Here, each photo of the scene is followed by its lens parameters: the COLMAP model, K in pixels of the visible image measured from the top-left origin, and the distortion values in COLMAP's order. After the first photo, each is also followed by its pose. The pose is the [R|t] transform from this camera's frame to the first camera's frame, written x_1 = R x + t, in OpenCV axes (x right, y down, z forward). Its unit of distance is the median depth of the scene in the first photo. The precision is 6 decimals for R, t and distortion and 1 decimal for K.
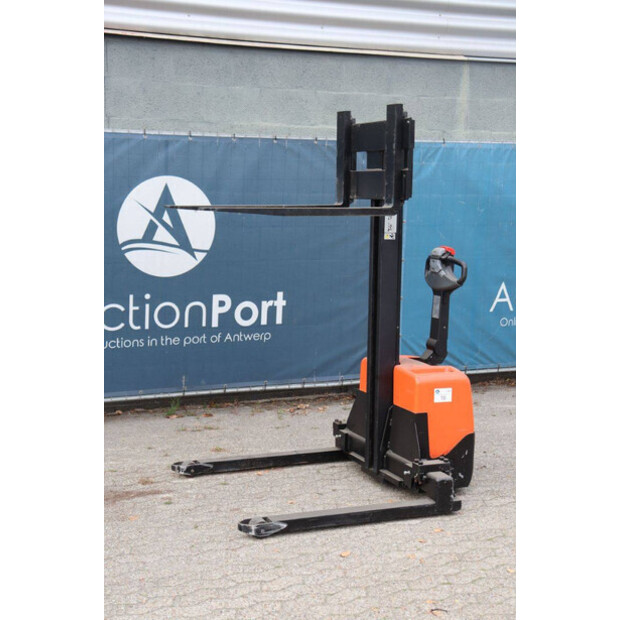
lens RADIAL K [[1072.2, 0, 300.9], [0, 1072.2, 303.4], [0, 0, 1]] dist [0.200419, 0.000000]
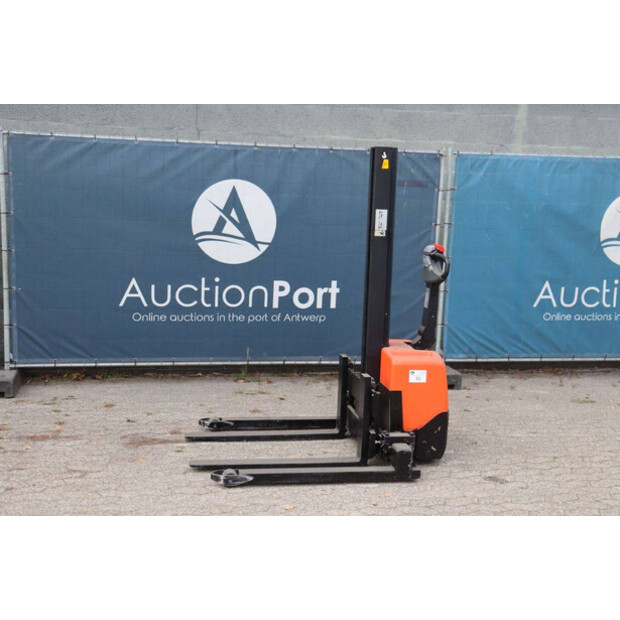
lens RADIAL K [[881.6, 0, 304.9], [0, 881.6, 303.7], [0, 0, 1]] dist [0.081736, 0.000000]
pose [[0.974656, 0.046757, -0.218767, 0.169173], [-0.044398, 0.998891, 0.015688, 0.000542], [0.219257, -0.005578, 0.975651, 0.061791]]
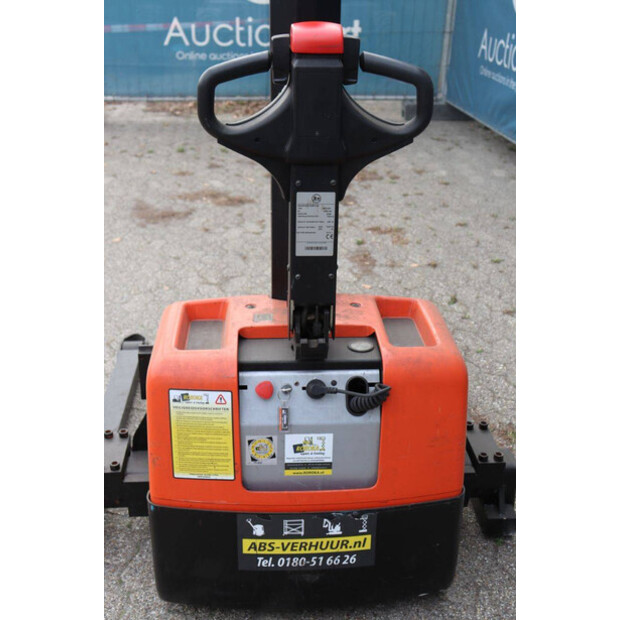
lens RADIAL K [[806.4, 0, 310.8], [0, 806.4, 309.0], [0, 0, 1]] dist [0.047767, 0.000000]
pose [[-0.333973, 0.358783, -0.871629, 0.301890], [-0.125311, 0.899616, 0.418317, -0.062773], [0.934216, 0.248931, -0.255488, 0.892666]]
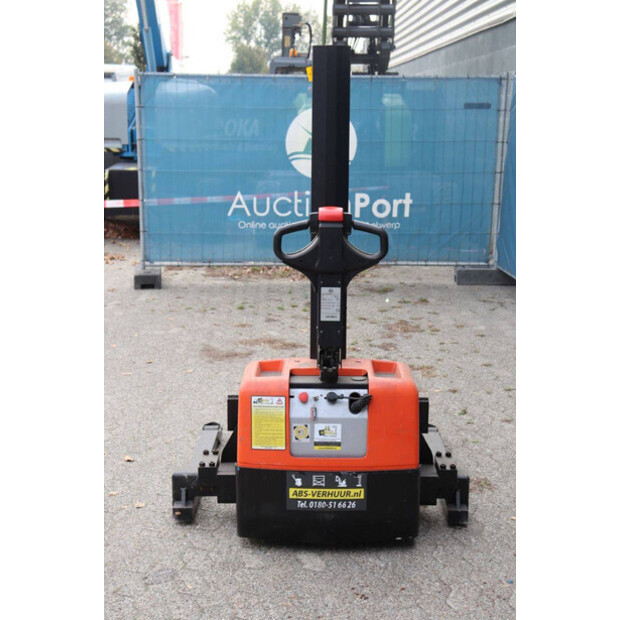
lens RADIAL K [[1041.2, 0, 319.9], [0, 1041.2, 304.3], [0, 0, 1]] dist [0.150381, 0.000000]
pose [[-0.392957, 0.150085, -0.907226, 0.593314], [-0.117094, 0.970392, 0.211253, -0.106109], [0.912071, 0.189244, -0.363749, 1.022332]]
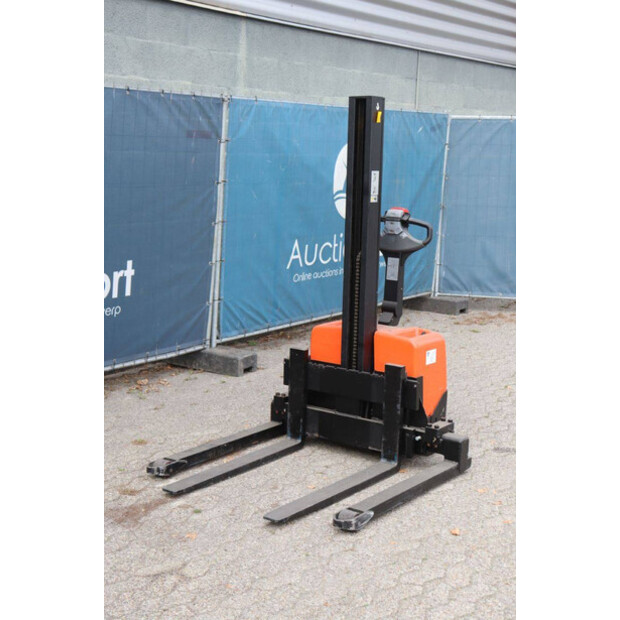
lens RADIAL K [[996.9, 0, 295.9], [0, 996.9, 308.9], [0, 0, 1]] dist [0.158815, 0.000000]
pose [[0.858961, -0.076313, 0.506323, -0.349563], [0.047249, 0.996426, 0.070025, -0.023844], [-0.509857, -0.036225, 0.859496, 0.208630]]
